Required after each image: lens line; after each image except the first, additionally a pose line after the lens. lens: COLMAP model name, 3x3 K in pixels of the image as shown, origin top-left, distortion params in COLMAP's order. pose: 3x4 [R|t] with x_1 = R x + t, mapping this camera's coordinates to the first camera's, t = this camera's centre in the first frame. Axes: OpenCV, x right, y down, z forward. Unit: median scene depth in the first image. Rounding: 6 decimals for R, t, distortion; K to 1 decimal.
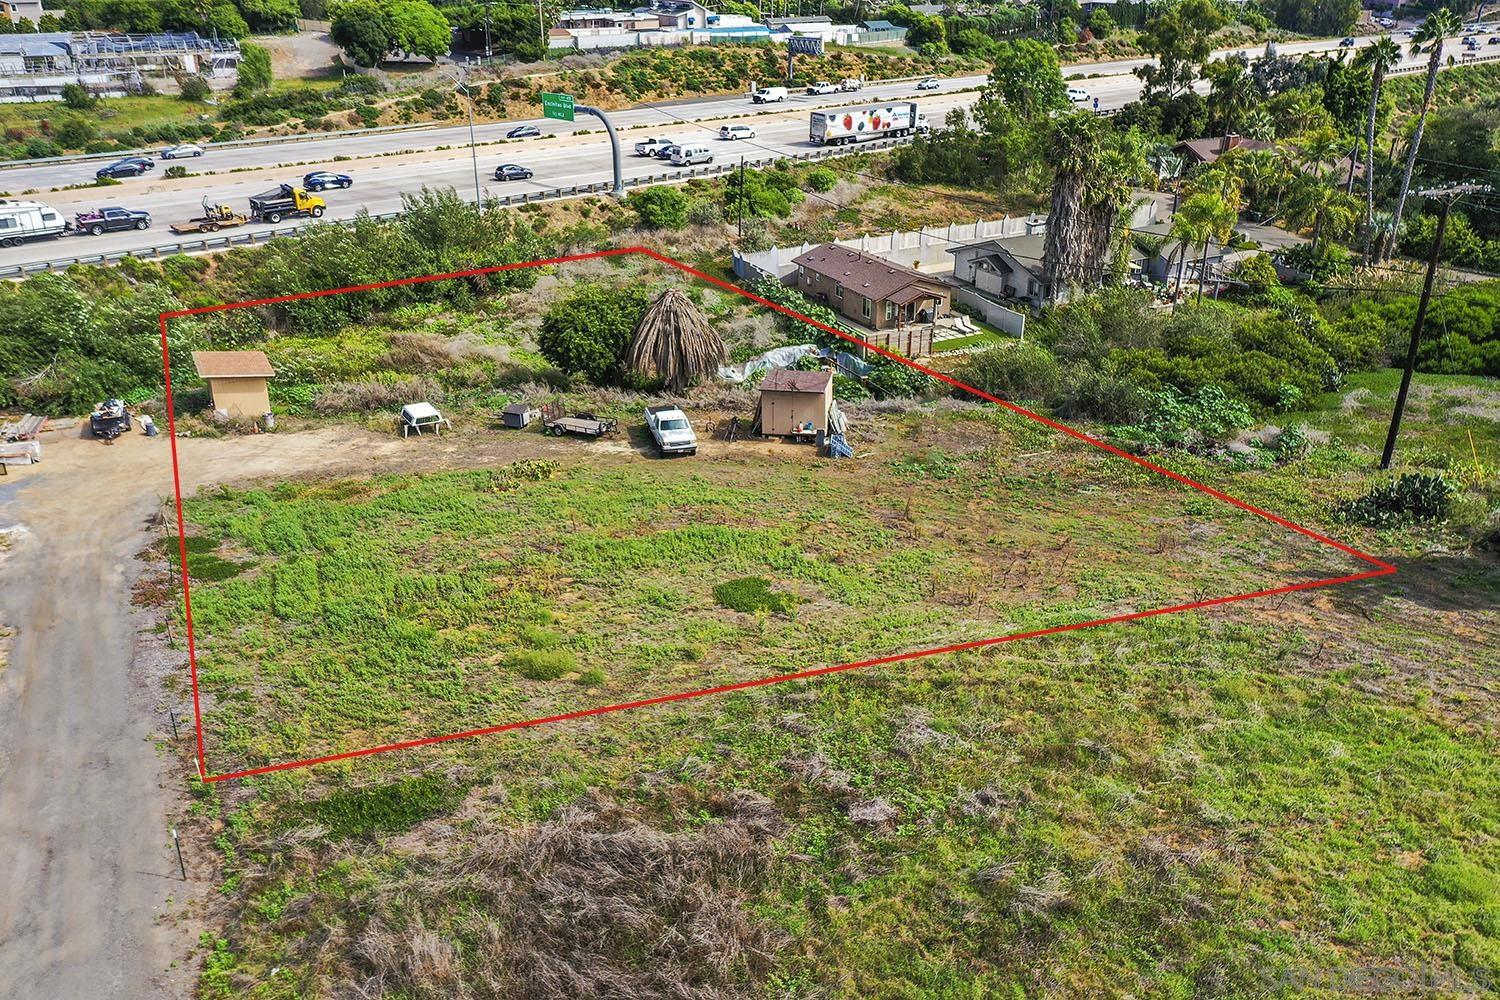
lens RADIAL K [[1200.7, 0, 750.0], [0, 1200.7, 500.0], [0, 0, 1]] dist [0.002688, -0.002893]
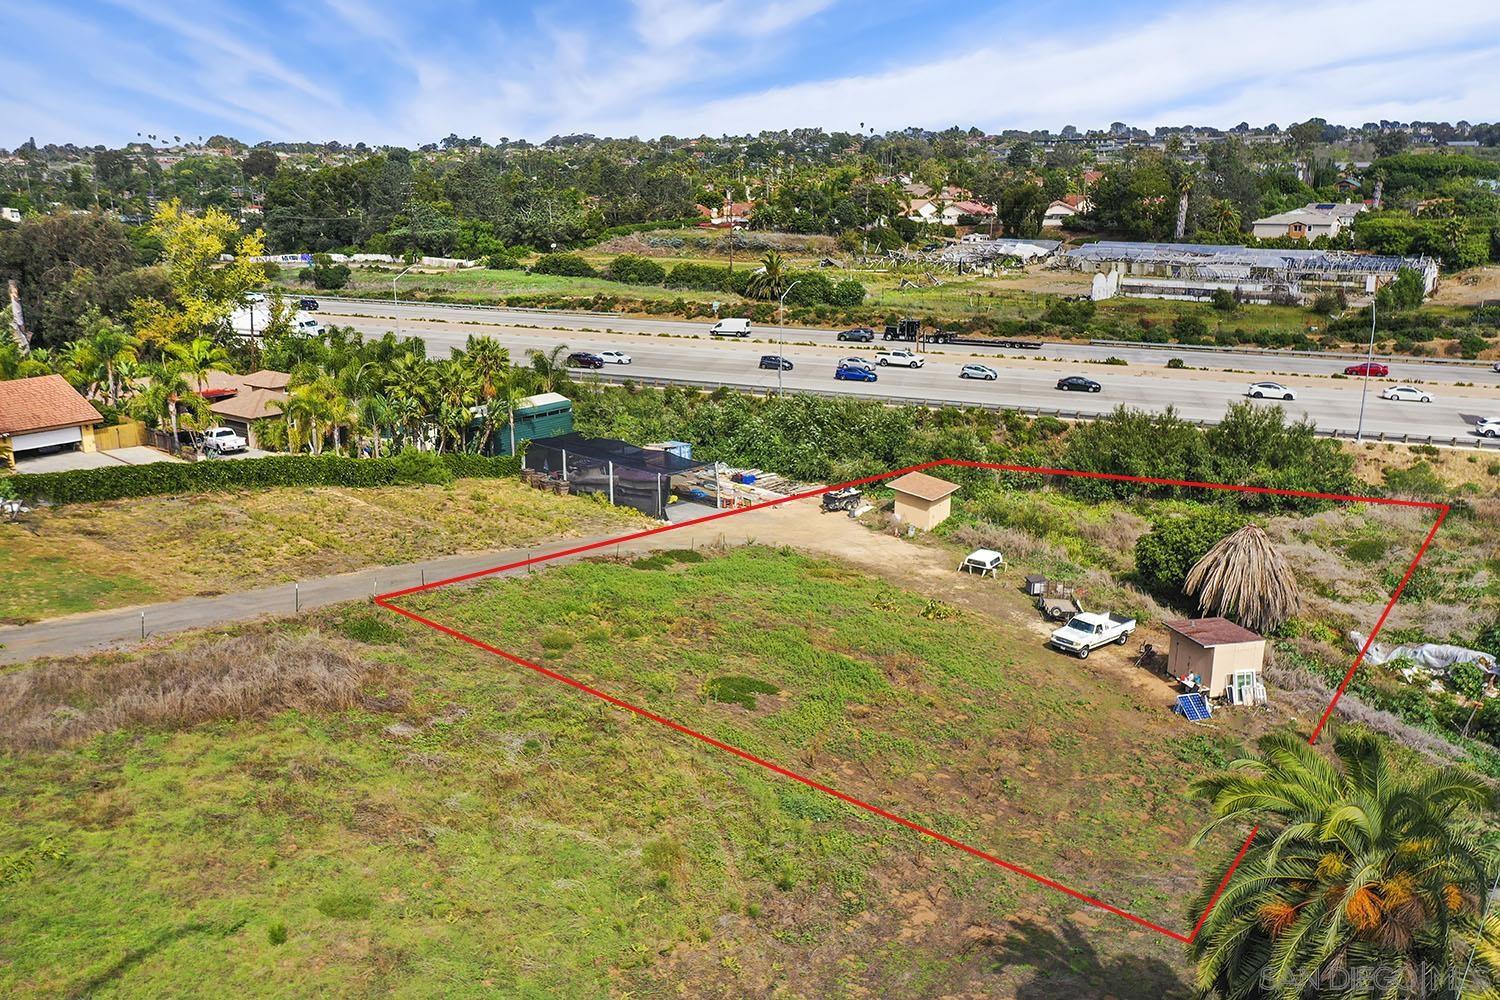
lens RADIAL K [[1200.7, 0, 750.0], [0, 1200.7, 500.0], [0, 0, 1]] dist [0.002688, -0.002893]
pose [[0.442067, 0.235180, -0.865602, 0.463522], [-0.376136, 0.924676, 0.059135, -0.079918], [0.814309, 0.299442, 0.497228, 0.156410]]
